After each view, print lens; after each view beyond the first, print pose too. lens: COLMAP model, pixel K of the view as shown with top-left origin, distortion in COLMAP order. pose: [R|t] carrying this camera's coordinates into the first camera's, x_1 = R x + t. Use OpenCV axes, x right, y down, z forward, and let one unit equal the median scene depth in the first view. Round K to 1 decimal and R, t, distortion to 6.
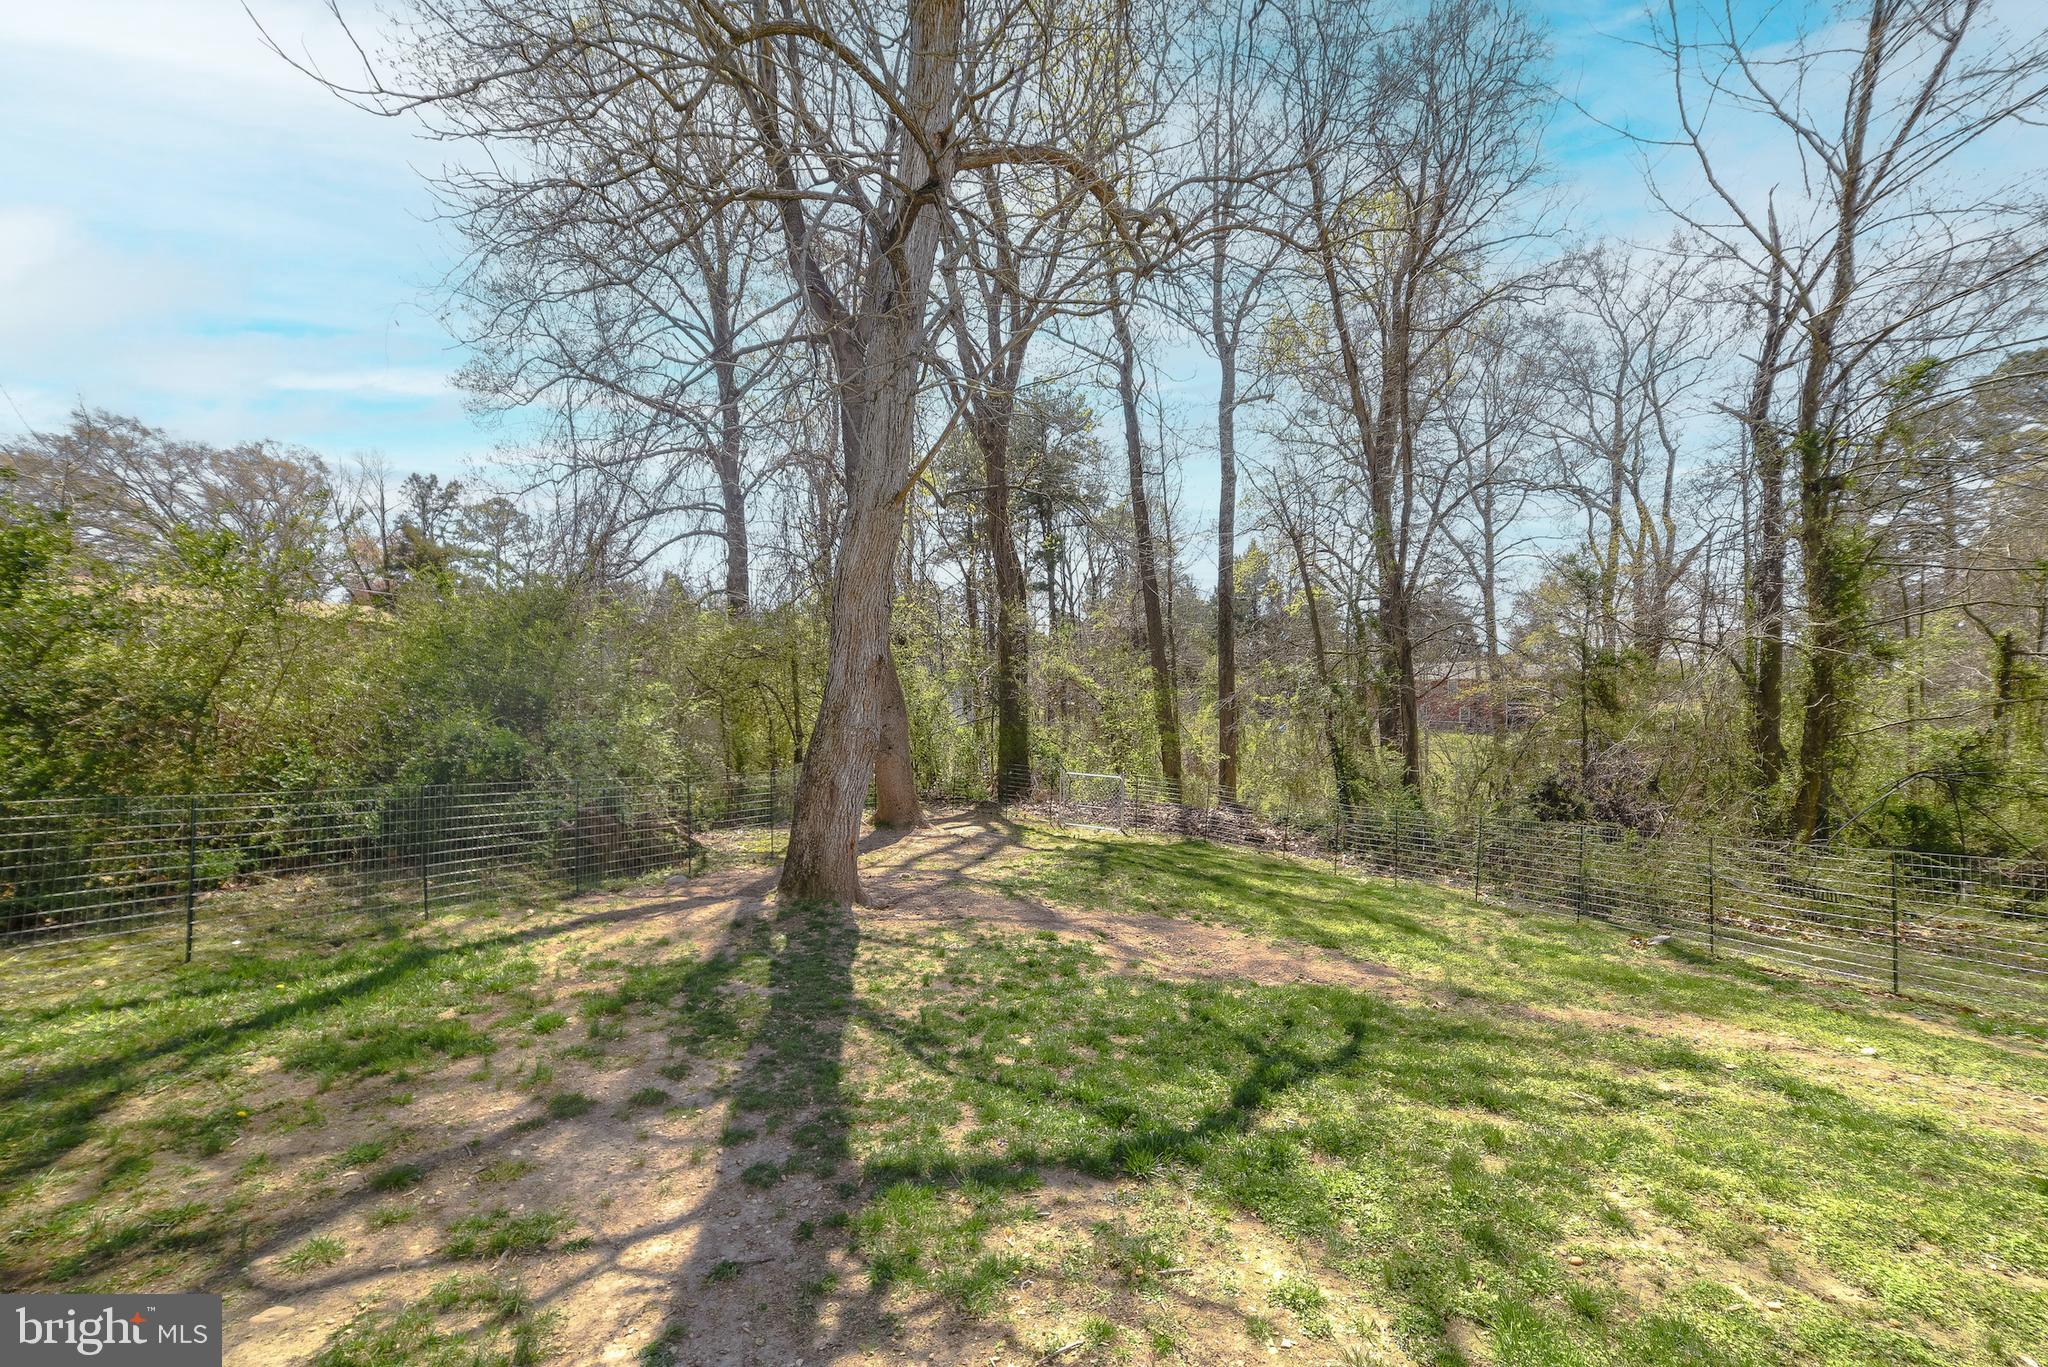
lens RADIAL K [[679.2, 0, 1026.3], [0, 679.2, 674.6], [0, 0, 1]] dist [-0.000093, -0.000020]
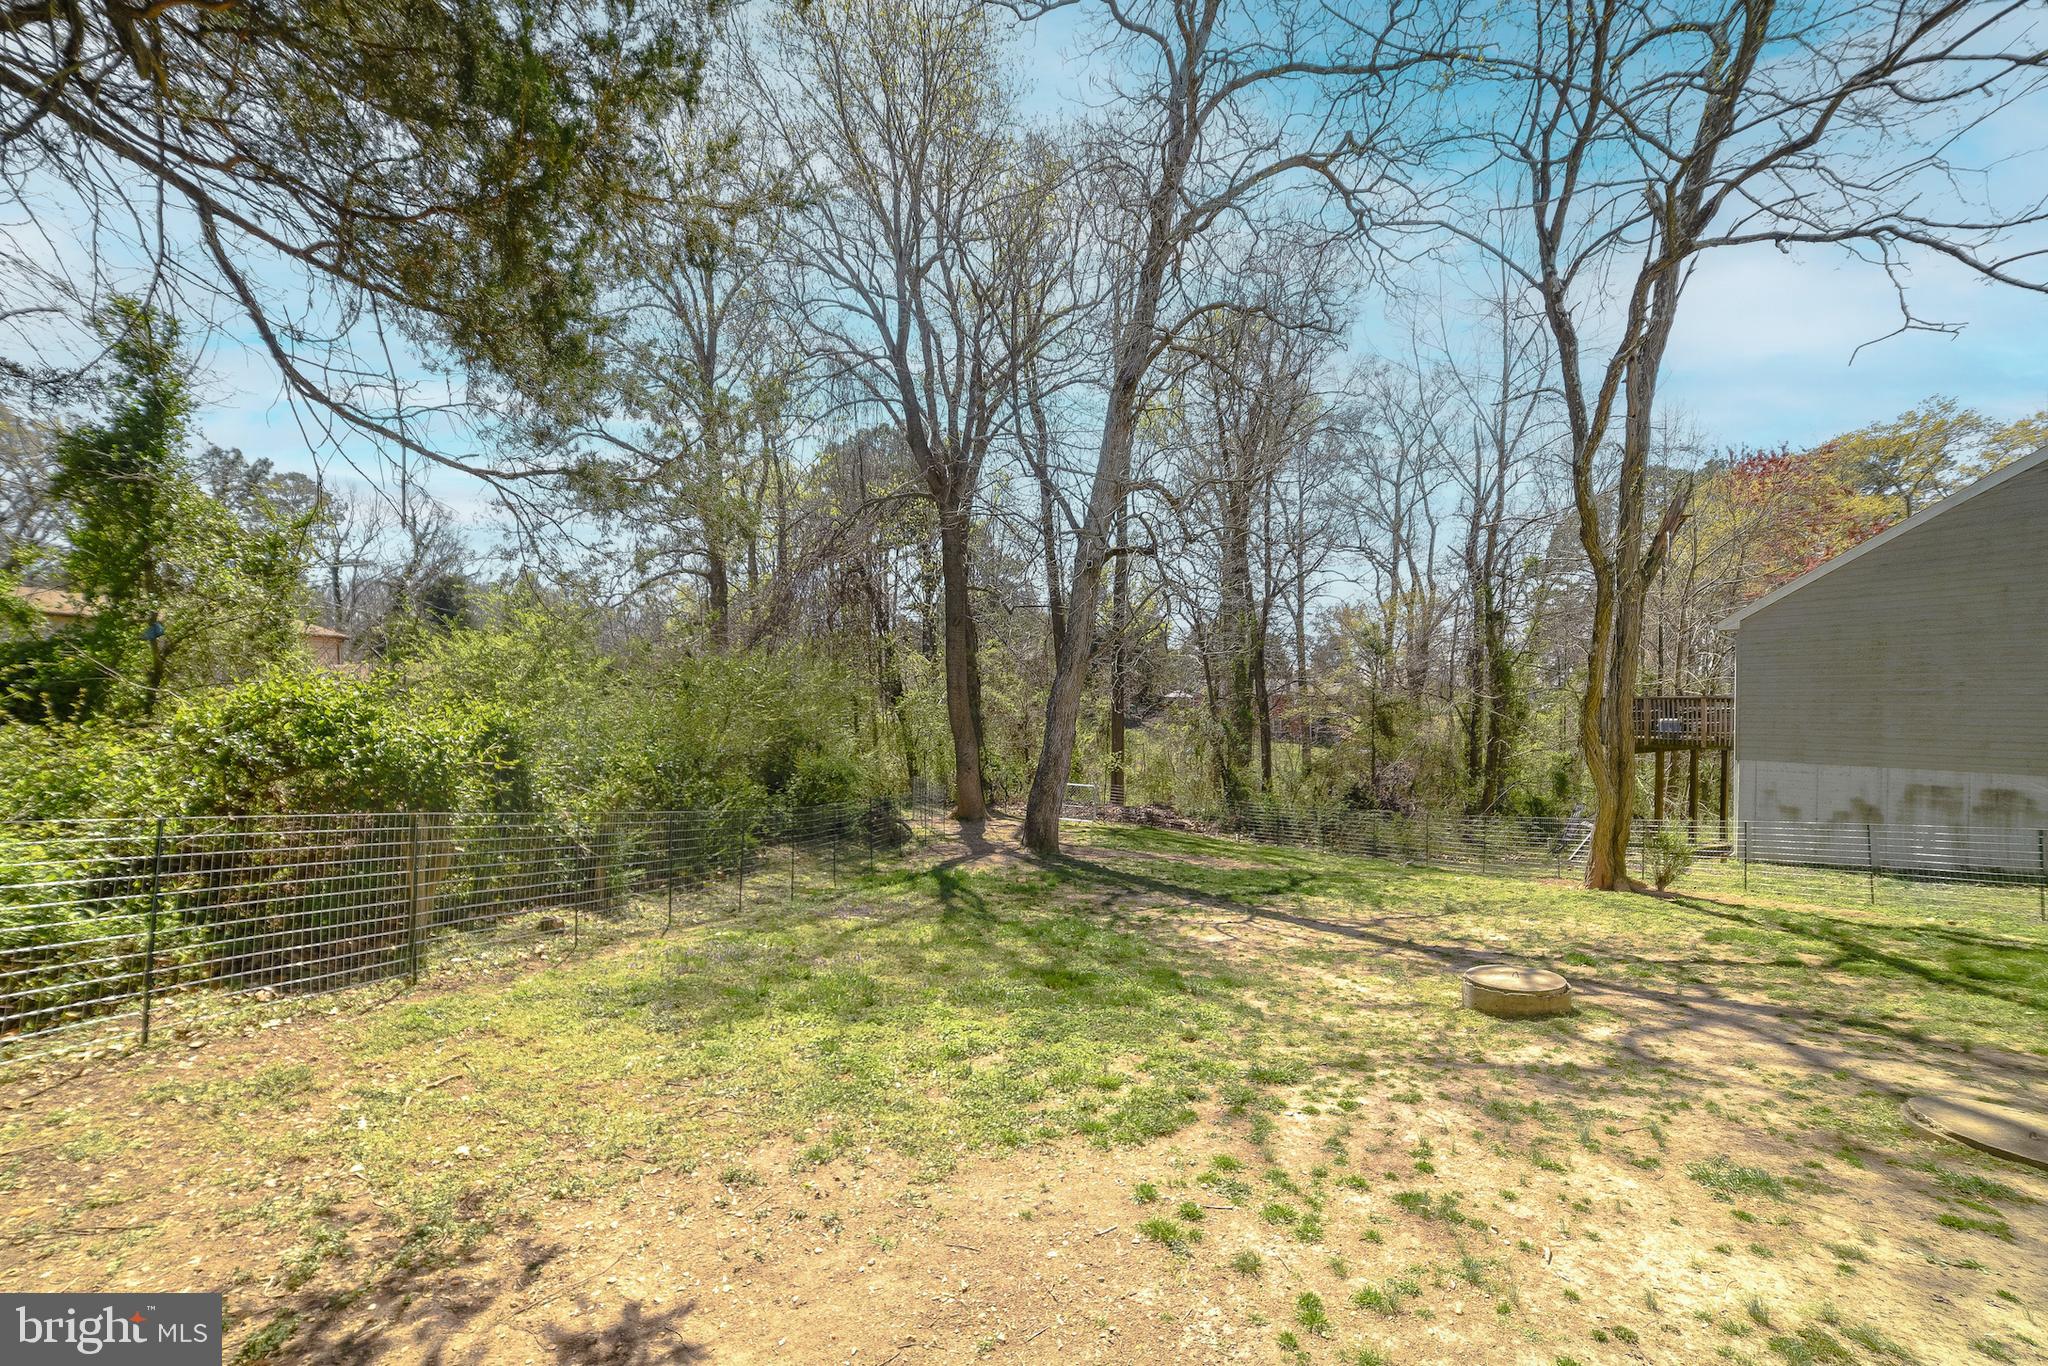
lens RADIAL K [[679.2, 0, 1026.3], [0, 679.2, 674.1], [0, 0, 1]] dist [-0.000093, -0.000020]
pose [[0.975930, 0.028470, 0.216216, -0.065528], [-0.024100, 0.999449, -0.022819, -0.009099], [-0.216746, 0.017059, 0.976079, -0.076796]]
